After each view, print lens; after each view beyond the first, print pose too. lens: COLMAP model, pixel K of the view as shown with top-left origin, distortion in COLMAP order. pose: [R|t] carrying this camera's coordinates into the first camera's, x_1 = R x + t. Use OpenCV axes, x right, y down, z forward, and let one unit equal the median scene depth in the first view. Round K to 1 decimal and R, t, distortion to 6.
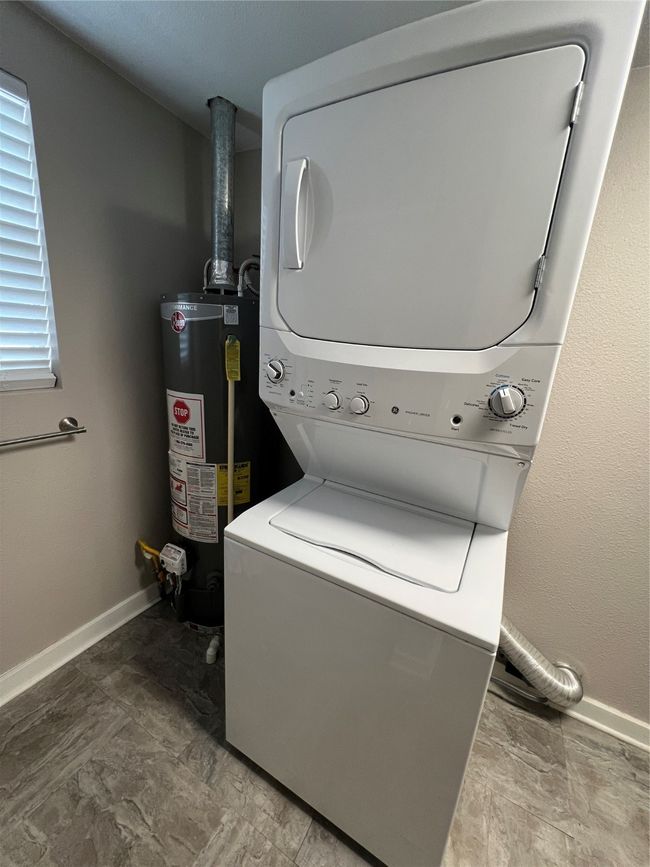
lens RADIAL K [[346.4, 0, 327.5], [0, 346.4, 431.0], [0, 0, 1]] dist [-0.002434, -0.000187]
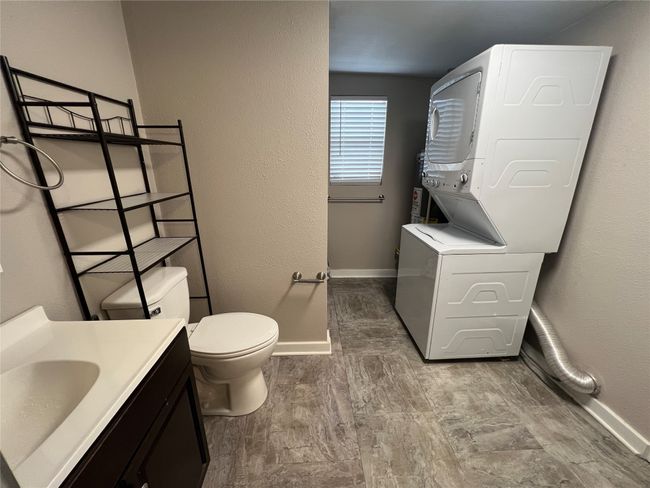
lens RADIAL K [[259.7, 0, 324.5], [0, 259.7, 241.1], [0, 0, 1]] dist [0.001438, -0.000073]
pose [[0.521465, 0.175250, -0.835082, 0.872697], [-0.185799, 0.978519, 0.089330, 0.222672], [0.832799, 0.108574, 0.542824, -0.560885]]
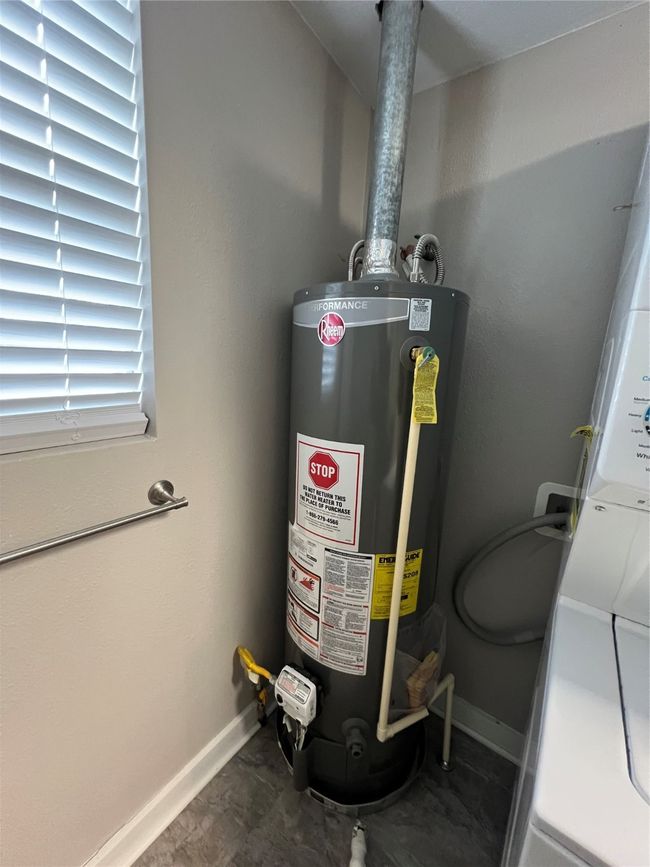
lens RADIAL K [[346.4, 0, 327.5], [0, 346.4, 431.0], [0, 0, 1]] dist [-0.002434, -0.000187]
pose [[0.990581, 0.005795, -0.136804, -0.319565], [-0.014957, 0.997705, -0.066033, -0.083070], [0.136108, 0.067457, 0.988395, 0.359099]]
